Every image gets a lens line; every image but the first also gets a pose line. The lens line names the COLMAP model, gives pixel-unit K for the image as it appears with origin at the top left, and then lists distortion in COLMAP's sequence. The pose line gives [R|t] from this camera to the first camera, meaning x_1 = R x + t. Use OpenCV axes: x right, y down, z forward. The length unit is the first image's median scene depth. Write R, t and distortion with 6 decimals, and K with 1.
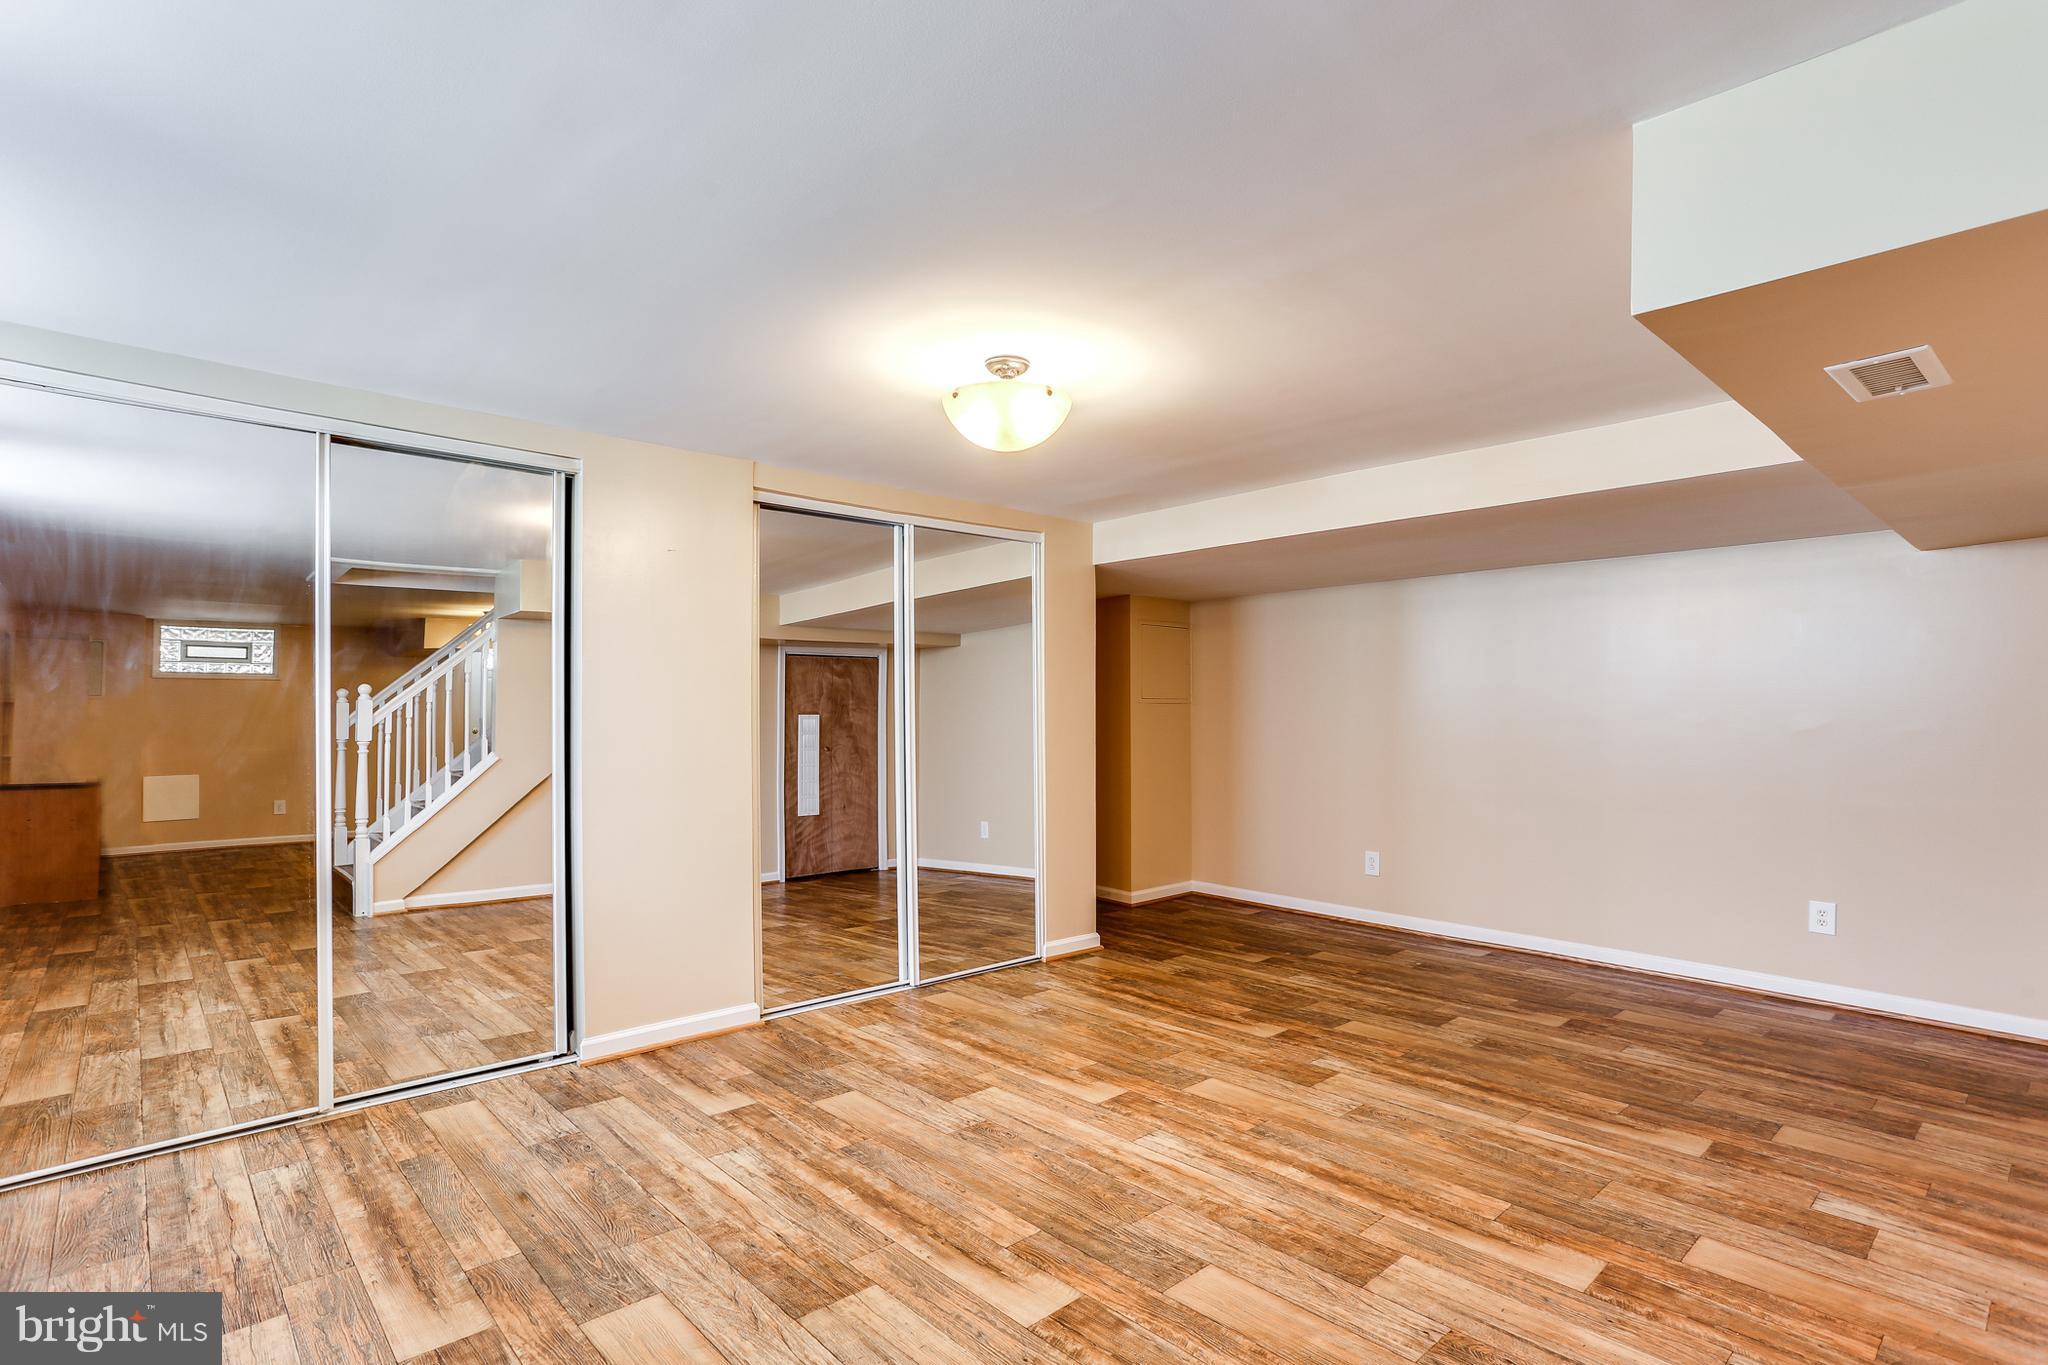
lens RADIAL K [[1010.5, 0, 1013.7], [0, 1010.5, 692.8], [0, 0, 1]] dist [-0.032305, 0.013366]
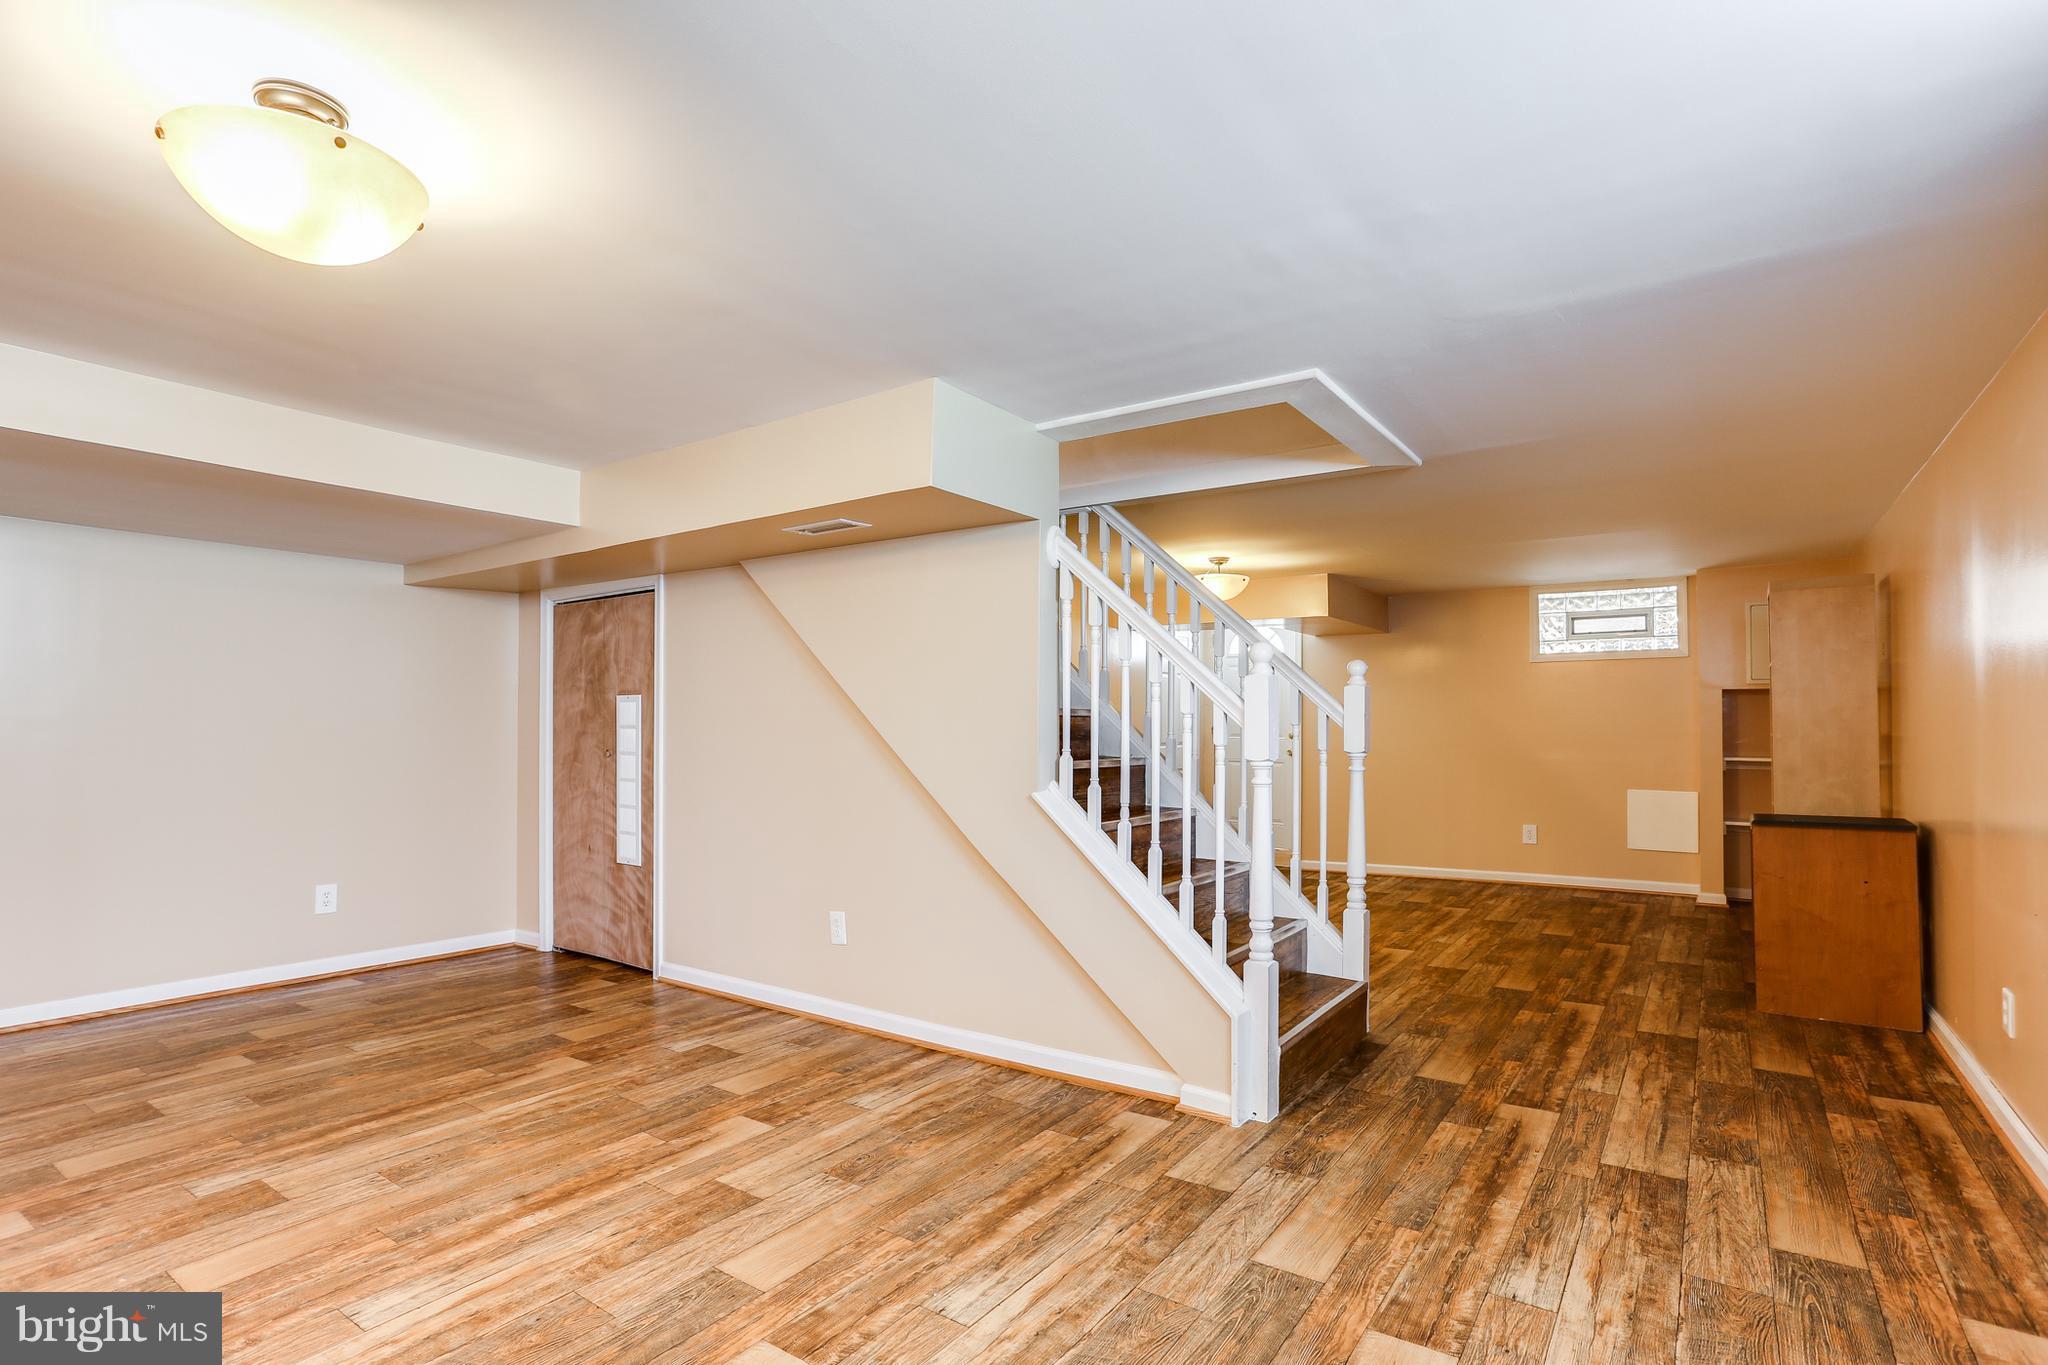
lens RADIAL K [[1010.5, 0, 998.6], [0, 1010.5, 712.7], [0, 0, 1]] dist [-0.032305, 0.013366]
pose [[-0.211129, 0.008354, 0.977423, -0.850383], [-0.026784, 0.999539, -0.014329, 0.019127], [-0.977091, -0.029205, -0.210808, 0.944500]]
